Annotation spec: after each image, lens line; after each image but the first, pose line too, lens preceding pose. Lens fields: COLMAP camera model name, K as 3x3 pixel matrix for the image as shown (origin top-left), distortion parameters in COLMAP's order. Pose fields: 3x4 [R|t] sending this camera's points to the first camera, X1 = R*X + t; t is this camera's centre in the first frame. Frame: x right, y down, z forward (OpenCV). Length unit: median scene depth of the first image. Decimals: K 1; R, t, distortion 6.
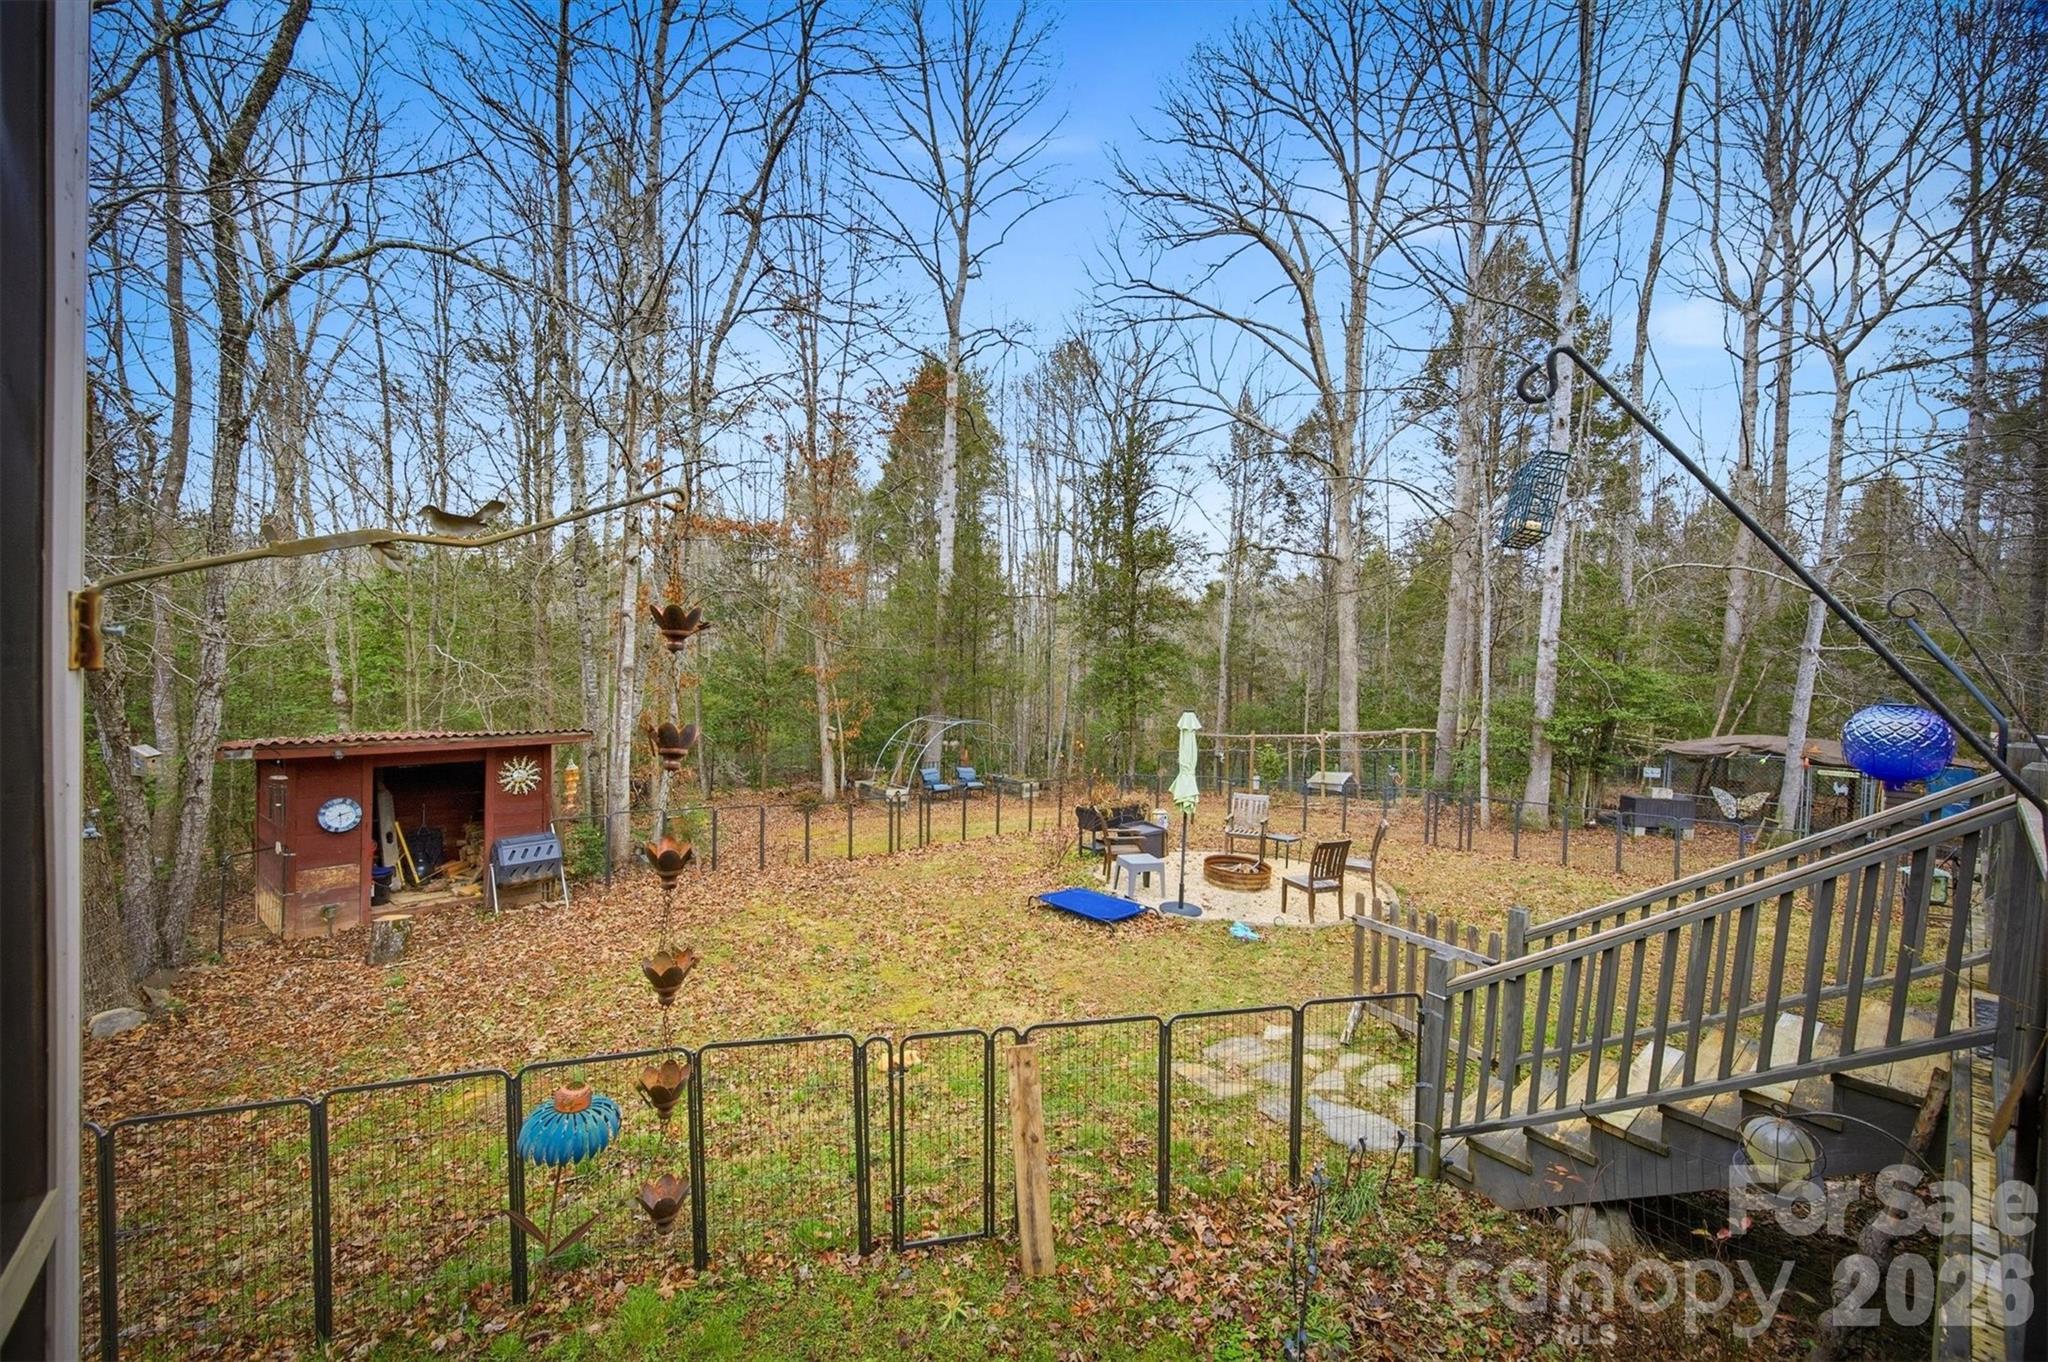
lens RADIAL K [[769.2, 0, 1020.9], [0, 769.2, 693.2], [0, 0, 1]] dist [-0.031948, 0.000082]
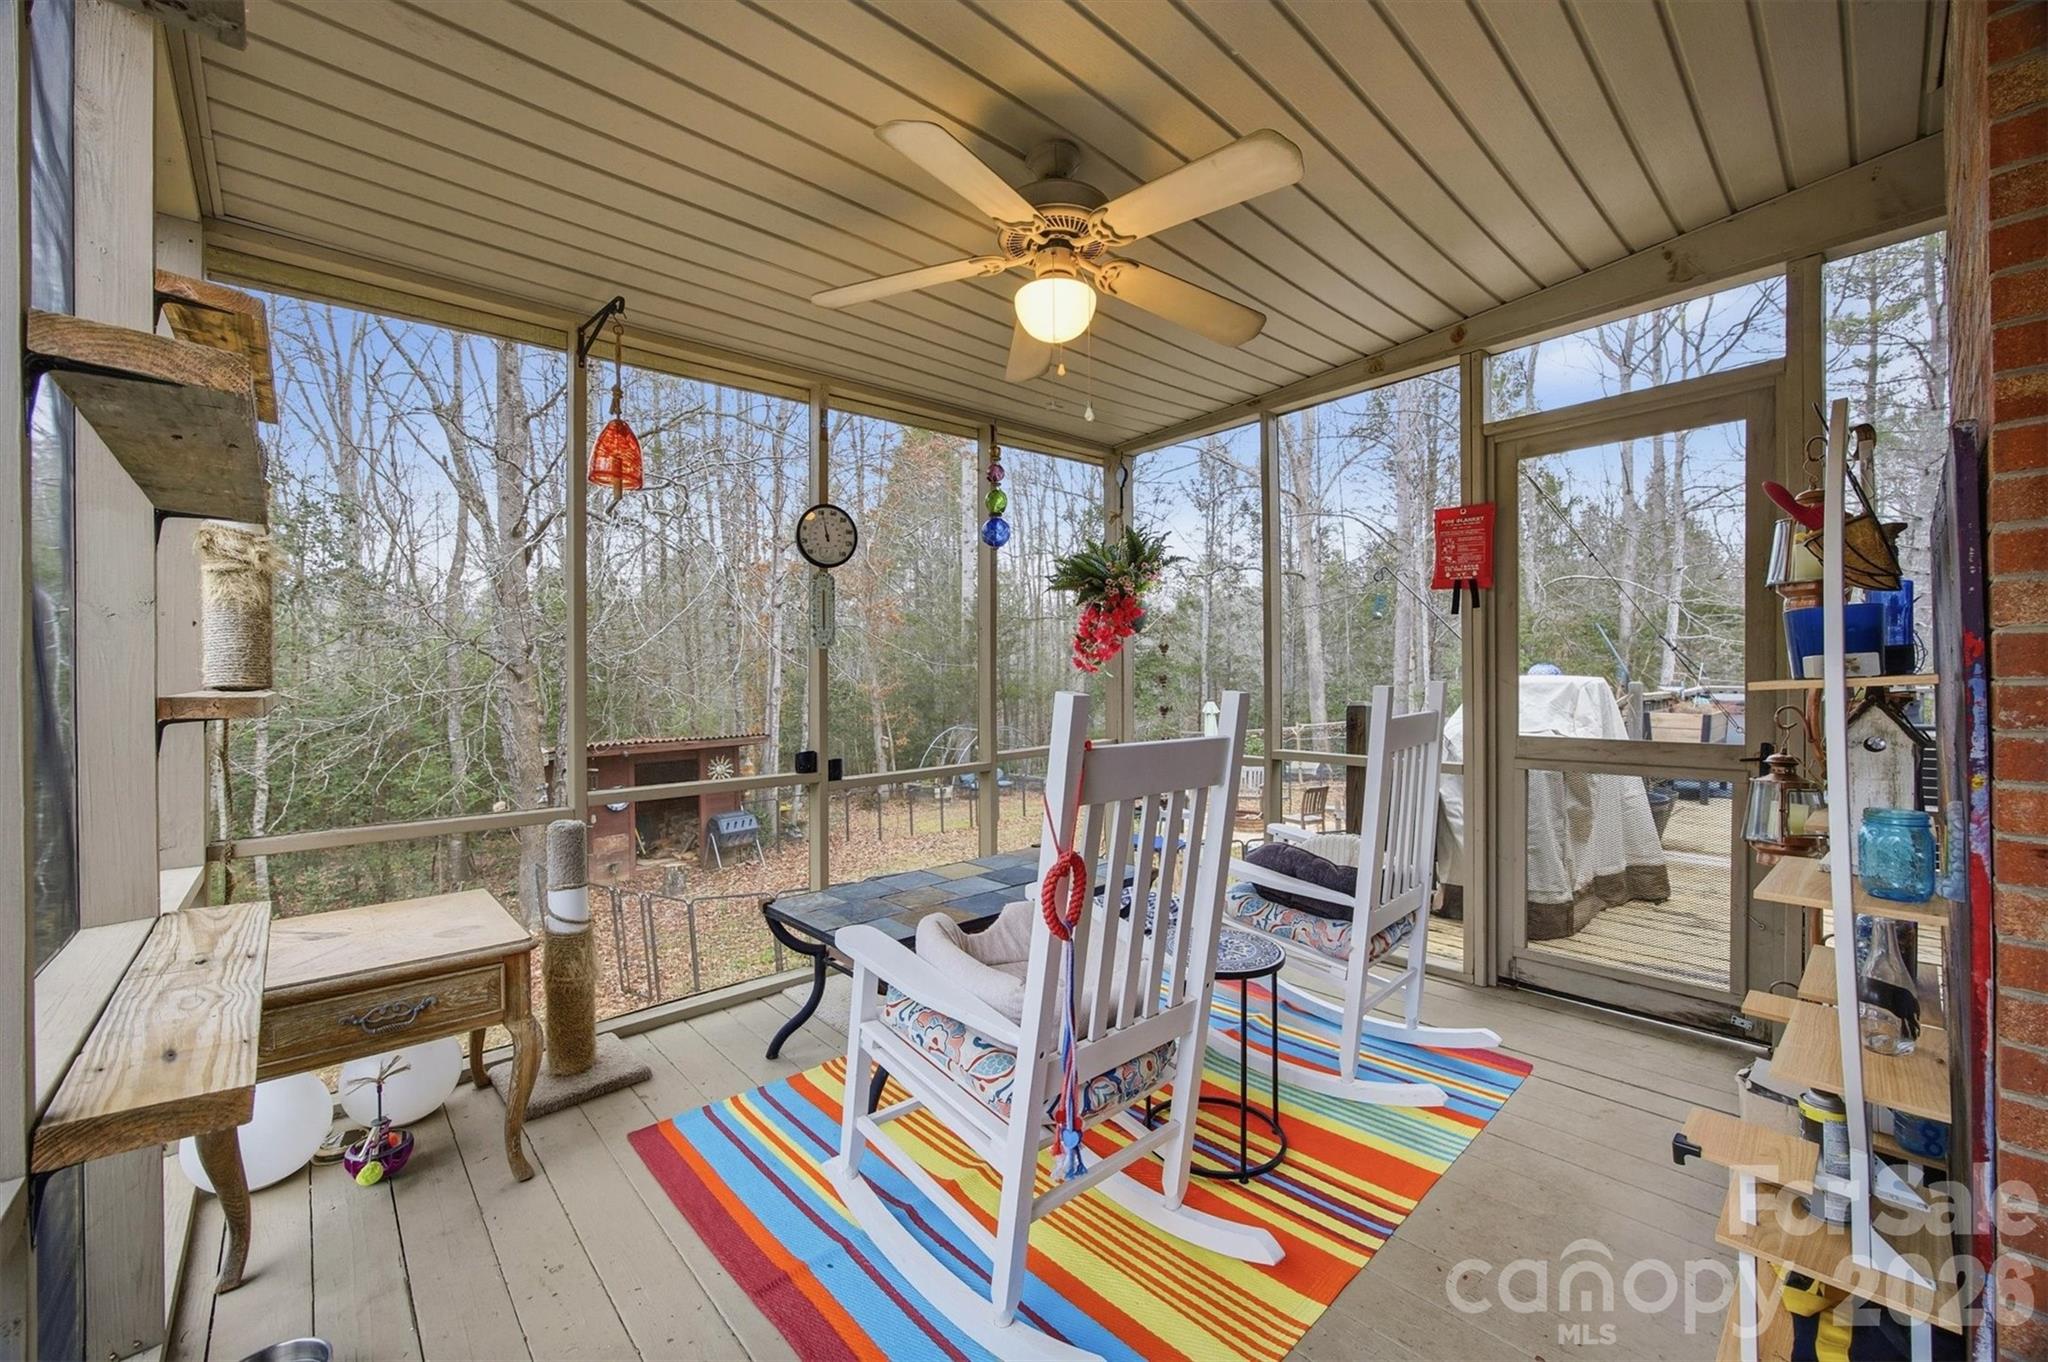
lens RADIAL K [[804.9, 0, 1024.0], [0, 804.9, 681.0], [0, 0, 1]] dist [-0.027778, 0.000130]
pose [[0.997636, -0.039826, 0.055999, -0.078758], [0.041953, 0.998421, -0.037344, 0.011047], [-0.054423, 0.039605, 0.997732, -0.178775]]
